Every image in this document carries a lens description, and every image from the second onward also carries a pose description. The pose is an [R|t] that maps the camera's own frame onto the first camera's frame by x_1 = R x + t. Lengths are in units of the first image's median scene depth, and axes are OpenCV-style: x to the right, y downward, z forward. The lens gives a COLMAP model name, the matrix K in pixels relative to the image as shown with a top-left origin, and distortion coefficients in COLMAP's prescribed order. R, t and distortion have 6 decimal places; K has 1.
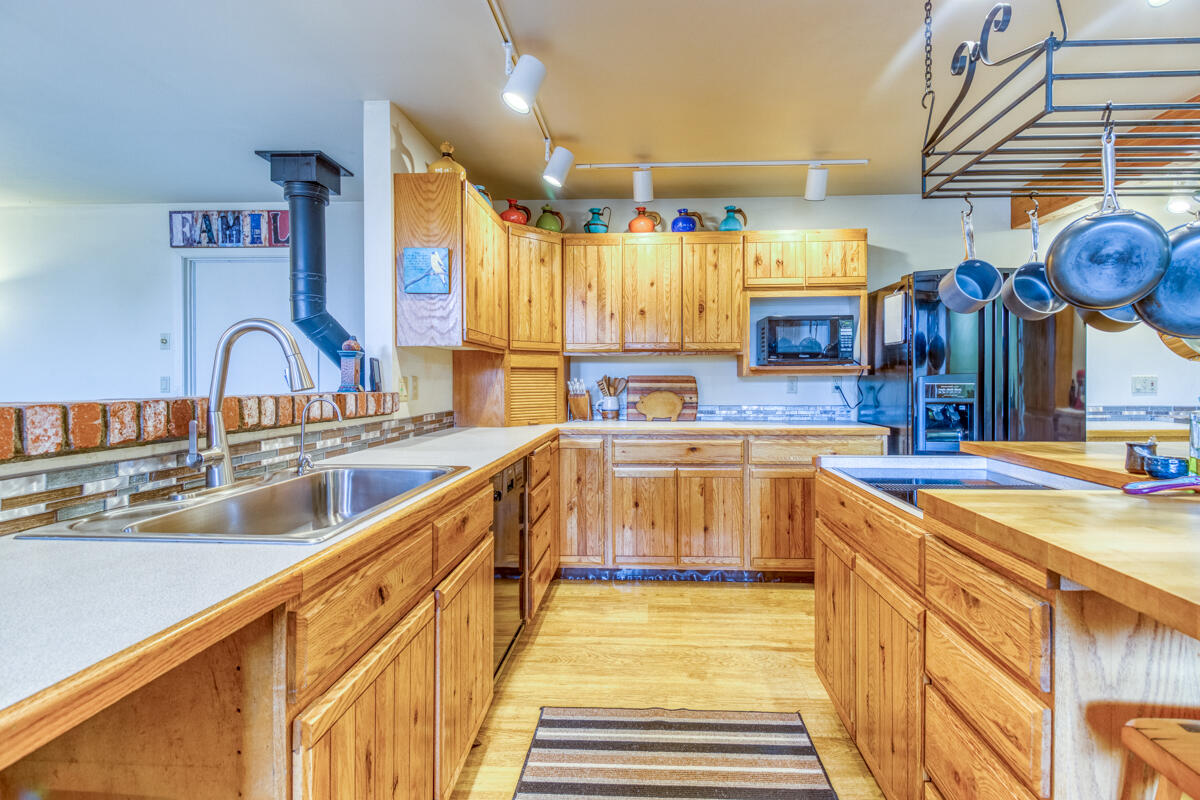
lens RADIAL K [[558.5, 0, 600.3], [0, 558.5, 396.4], [0, 0, 1]] dist [0.010244, -0.003921]
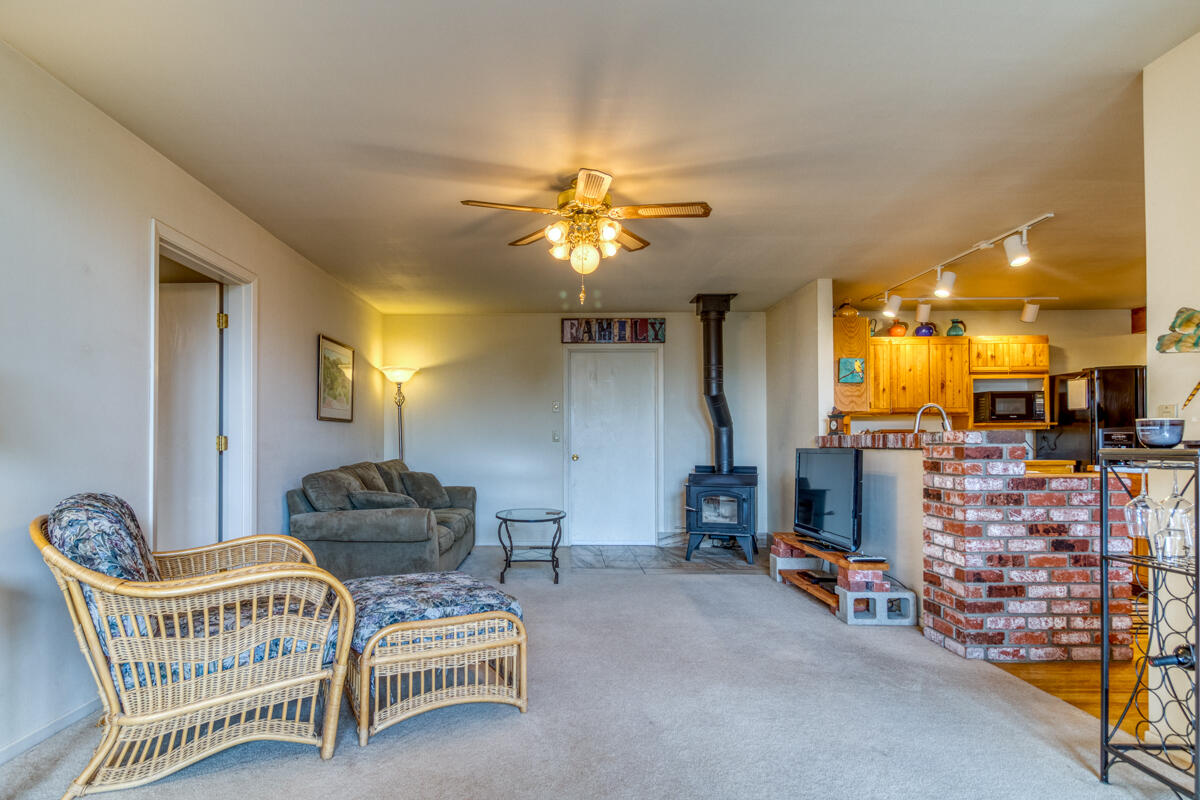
lens RADIAL K [[610.4, 0, 577.9], [0, 610.4, 446.0], [0, 0, 1]] dist [-0.004071, -0.000765]
pose [[0.999918, -0.002390, 0.012549, -0.848511], [0.002656, 0.999771, -0.021219, 0.042292], [-0.012495, 0.021251, 0.999696, -0.671109]]
